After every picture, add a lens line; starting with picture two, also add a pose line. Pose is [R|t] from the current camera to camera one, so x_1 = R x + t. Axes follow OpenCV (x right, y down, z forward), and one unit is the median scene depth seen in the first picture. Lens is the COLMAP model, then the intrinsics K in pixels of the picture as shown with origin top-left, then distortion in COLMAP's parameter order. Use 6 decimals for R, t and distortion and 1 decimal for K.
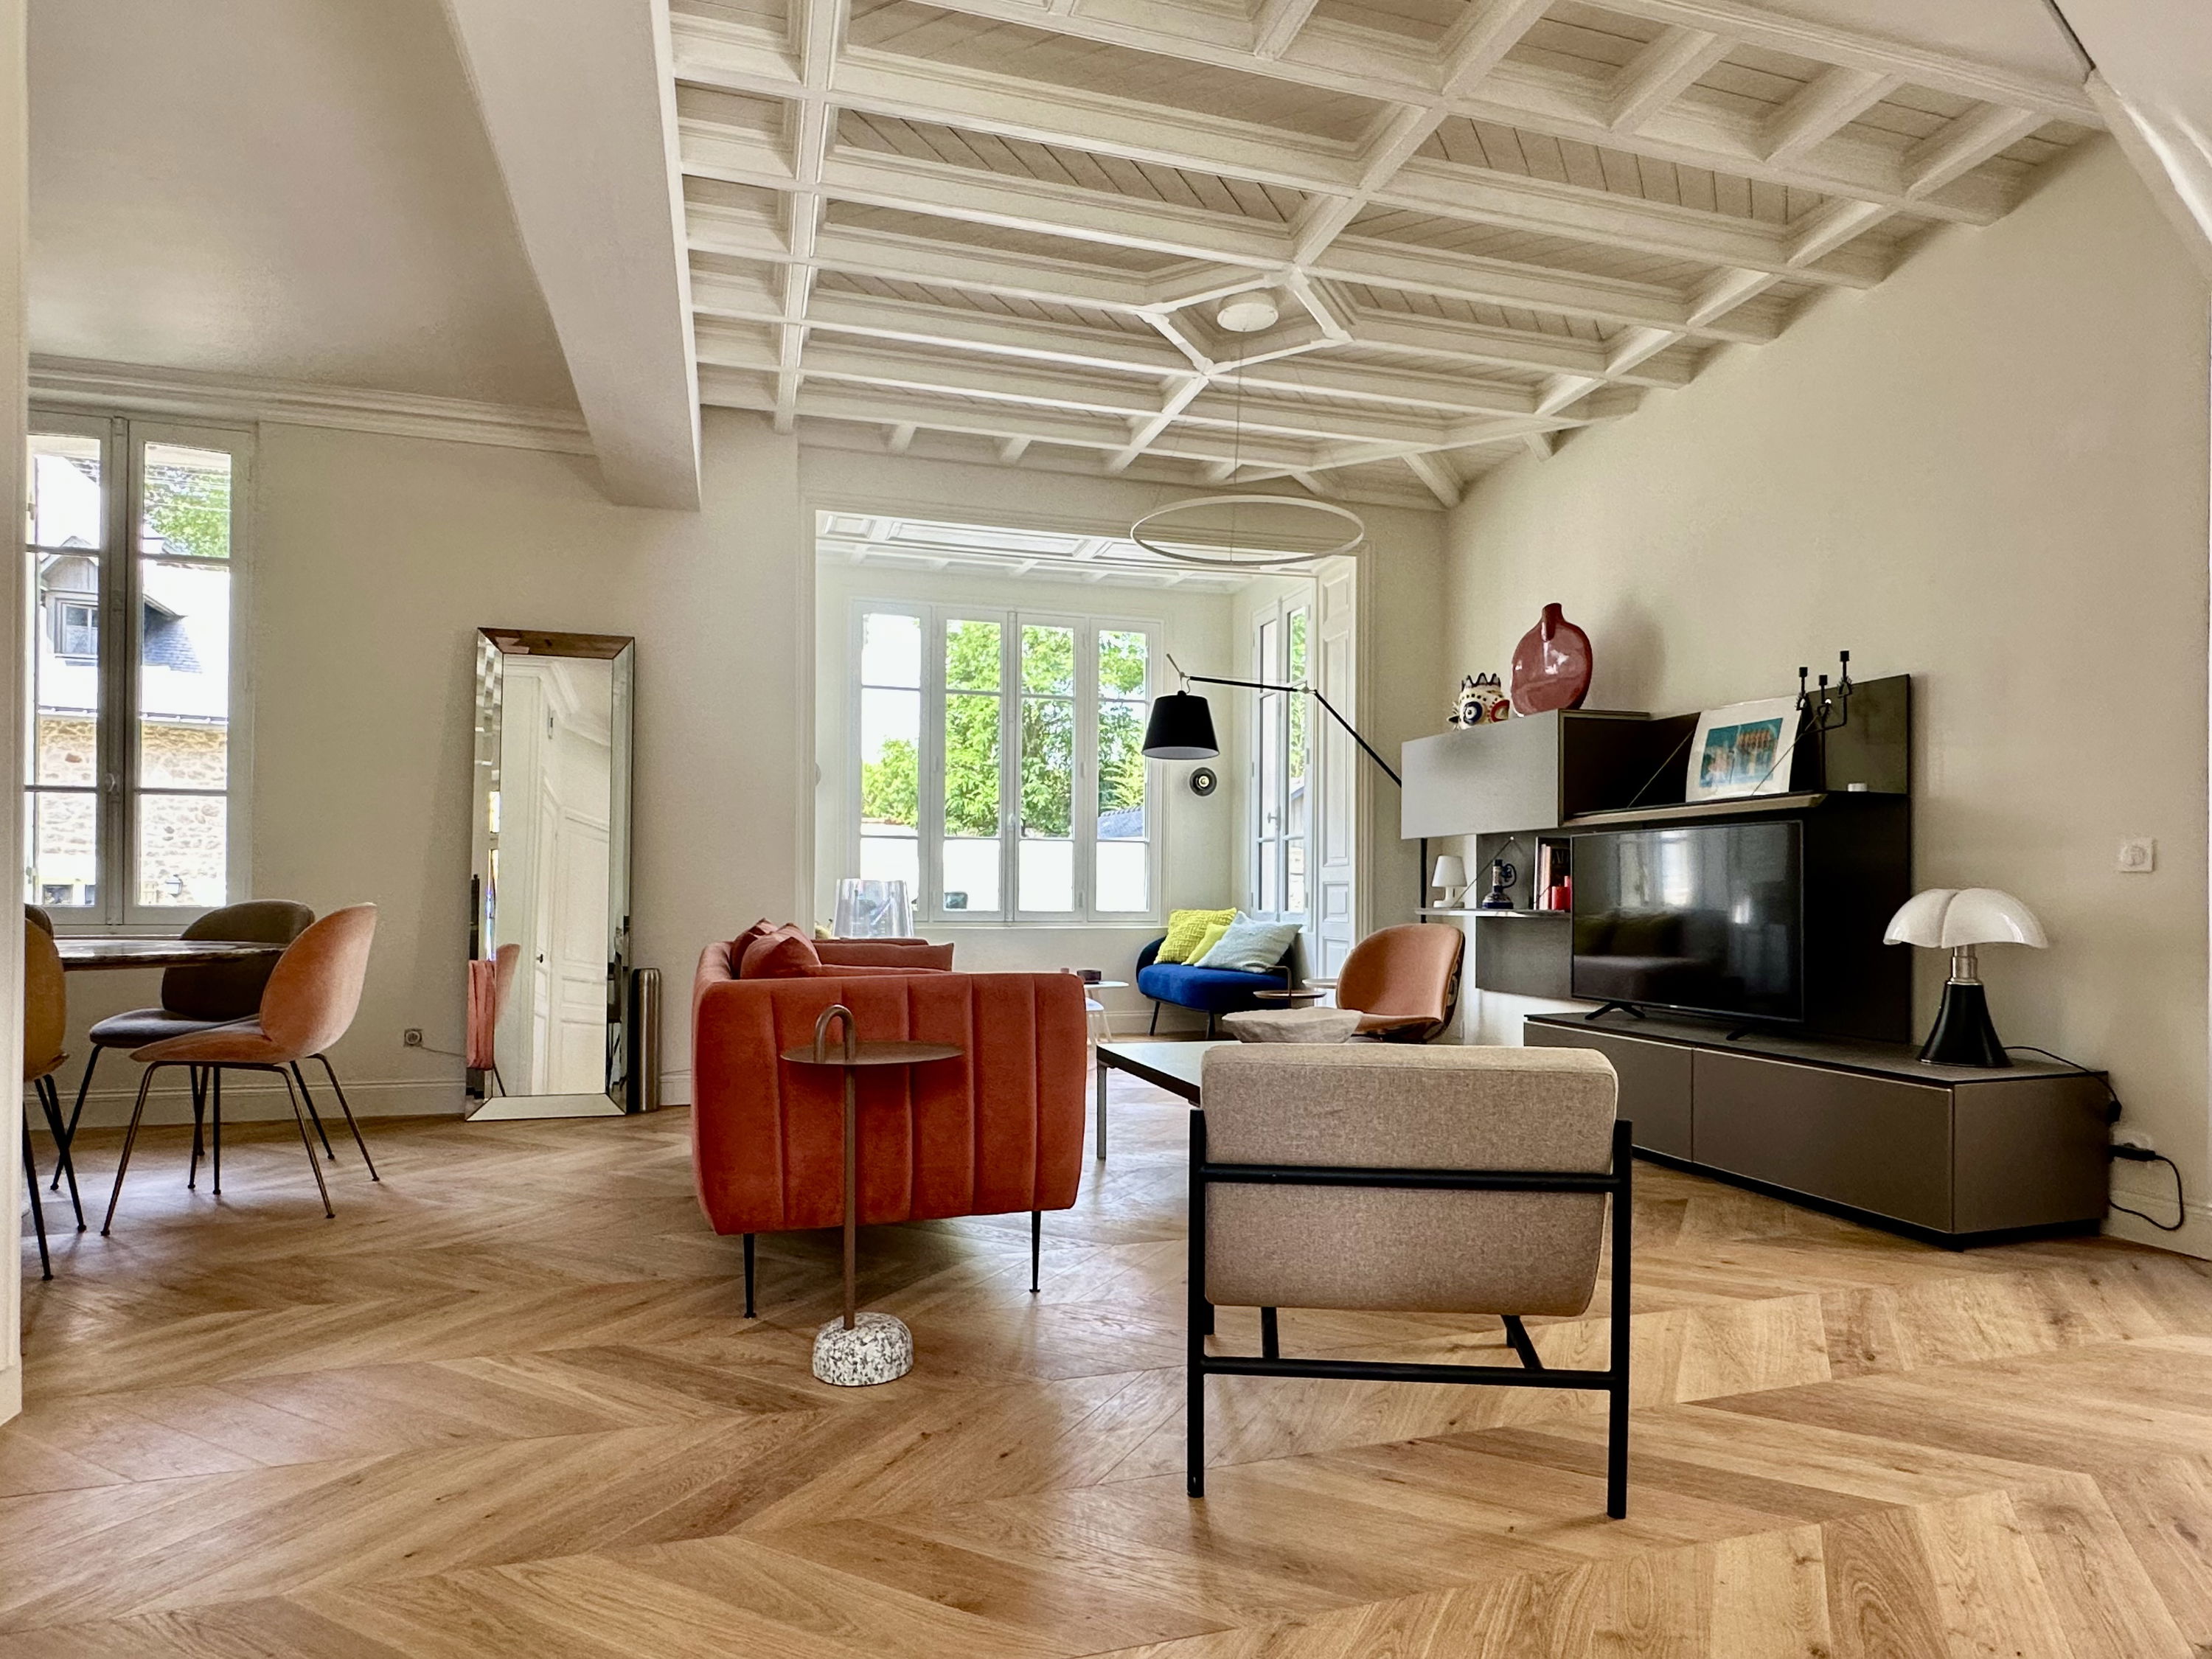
lens RADIAL K [[1252.2, 0, 1112.2], [0, 1252.2, 895.6], [0, 0, 1]] dist [-0.003422, 0.000601]
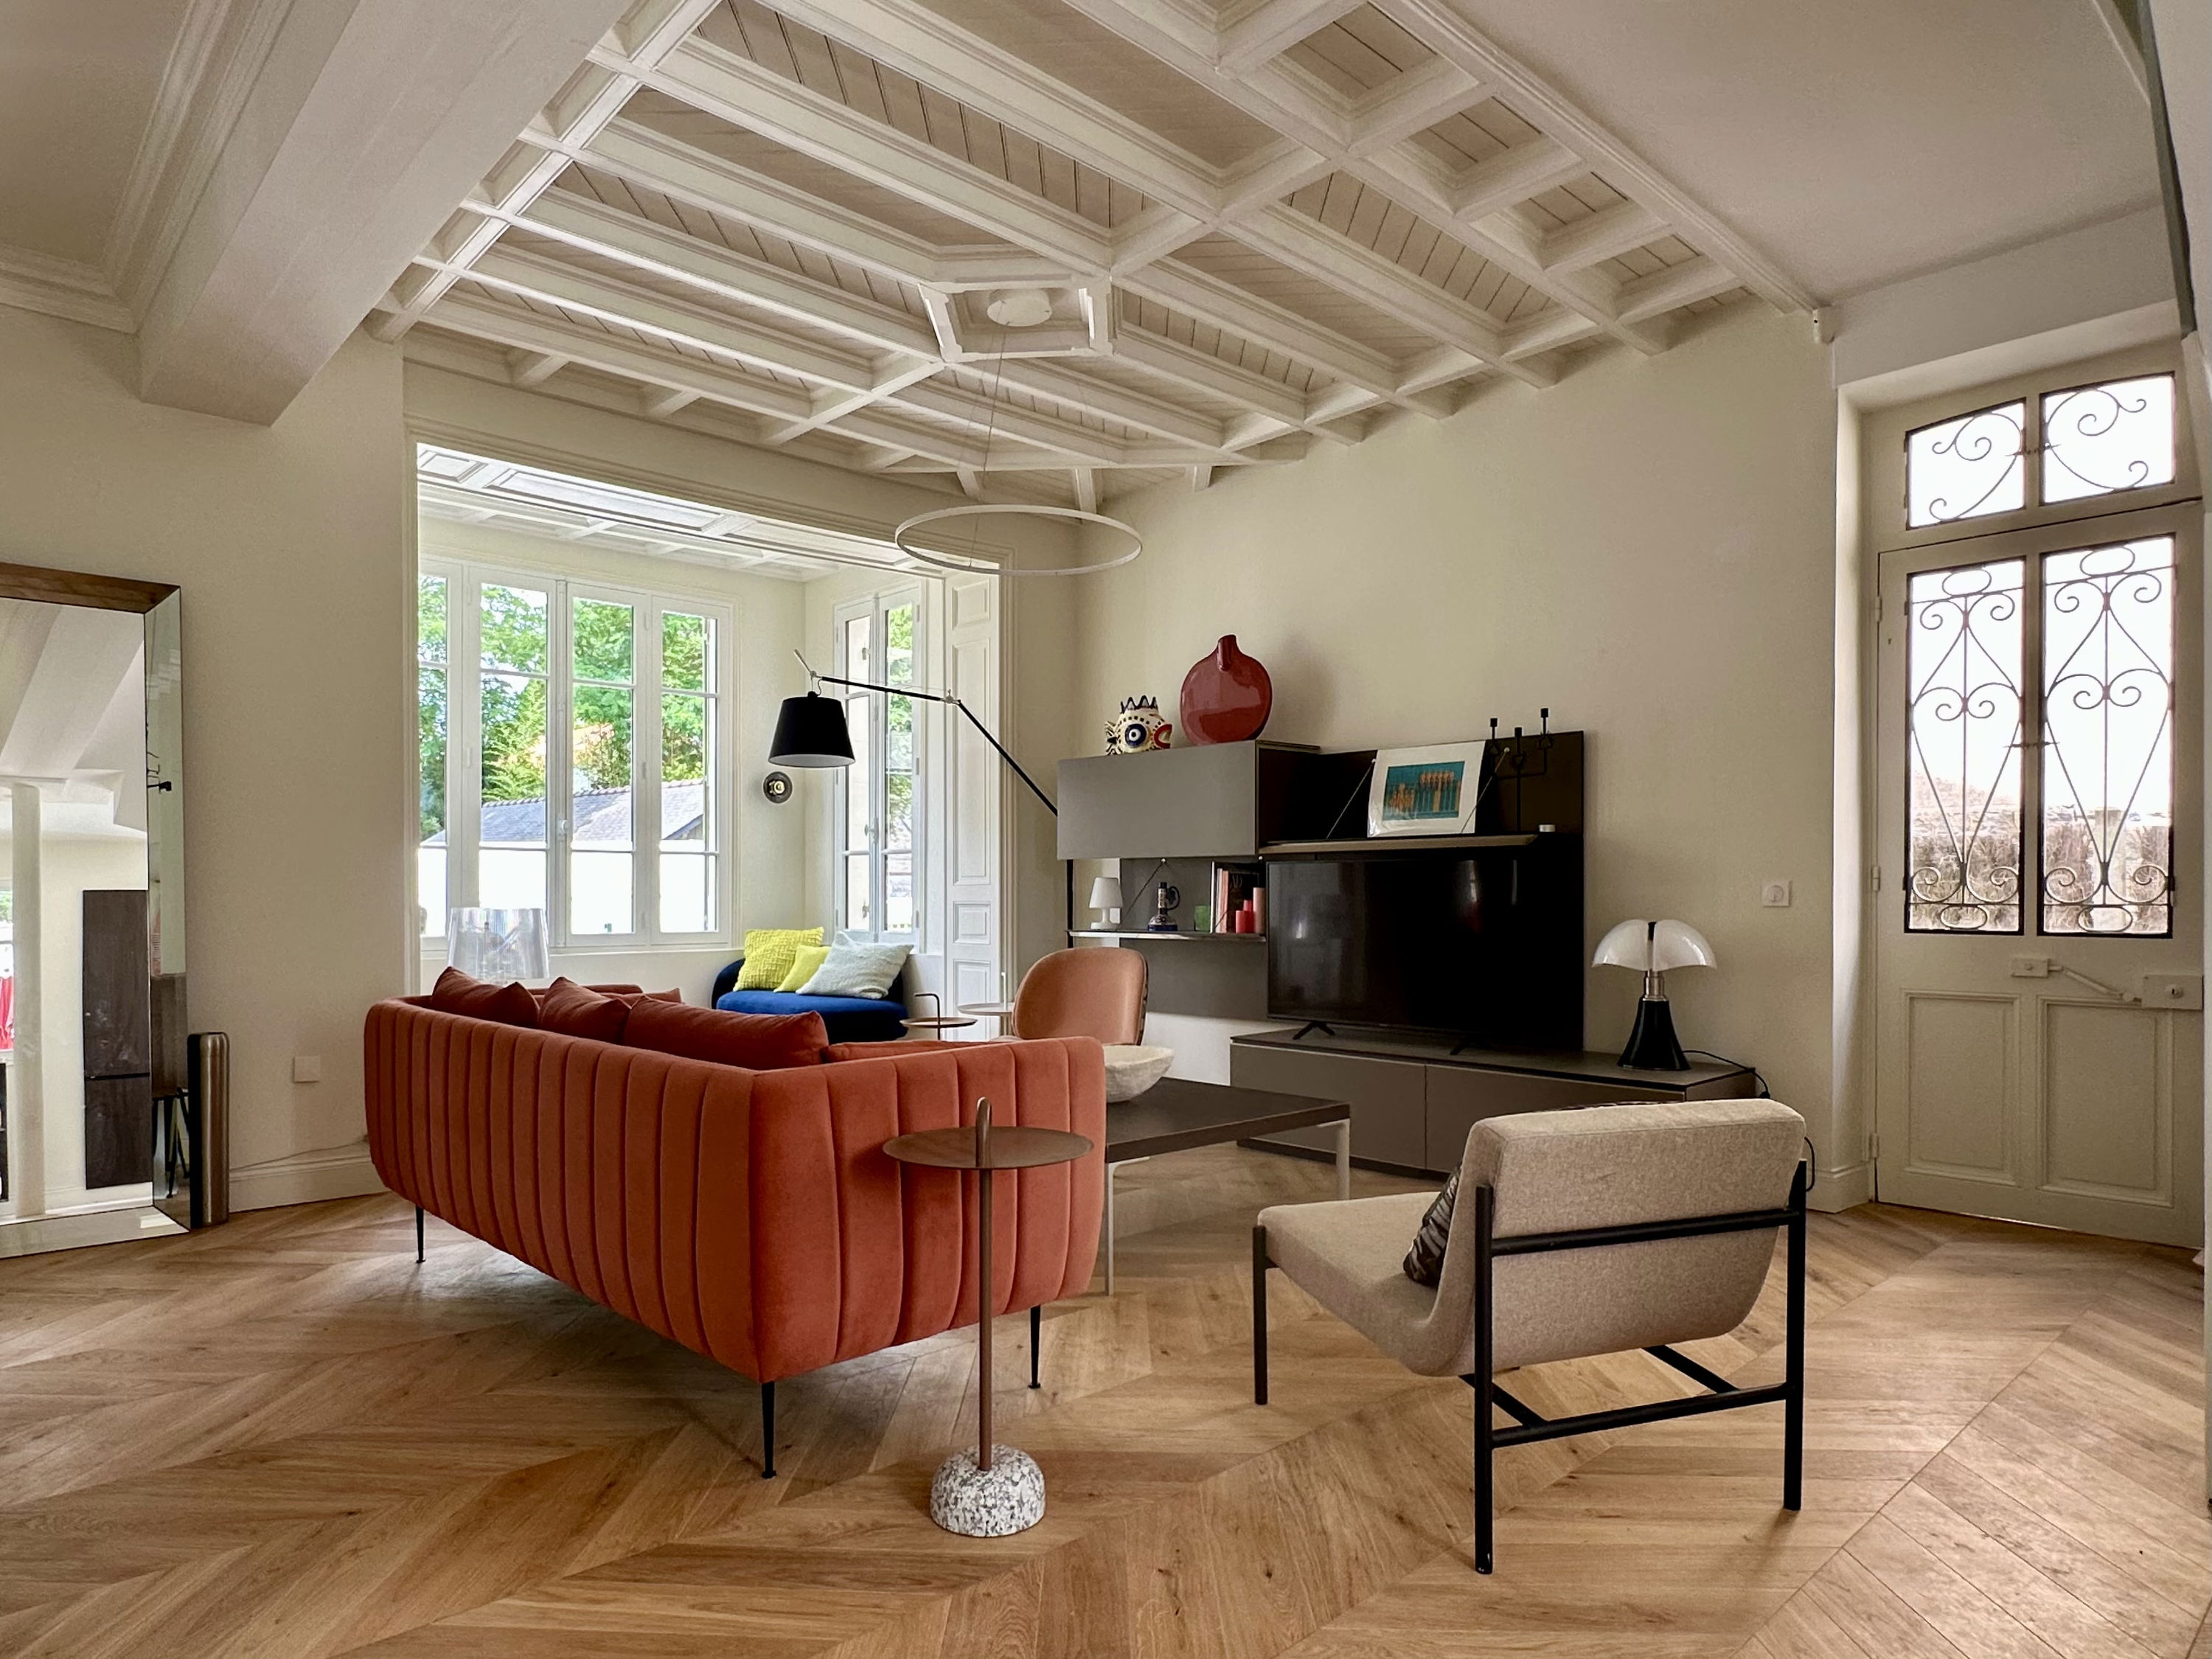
lens RADIAL K [[1332.1, 0, 1049.3], [0, 1332.1, 910.1], [0, 0, 1]] dist [0.001136, -0.005880]
pose [[0.906031, -0.010543, 0.423080, -0.289409], [0.005028, 0.999887, 0.014151, -0.027455], [-0.423182, -0.010694, 0.905982, 0.079174]]
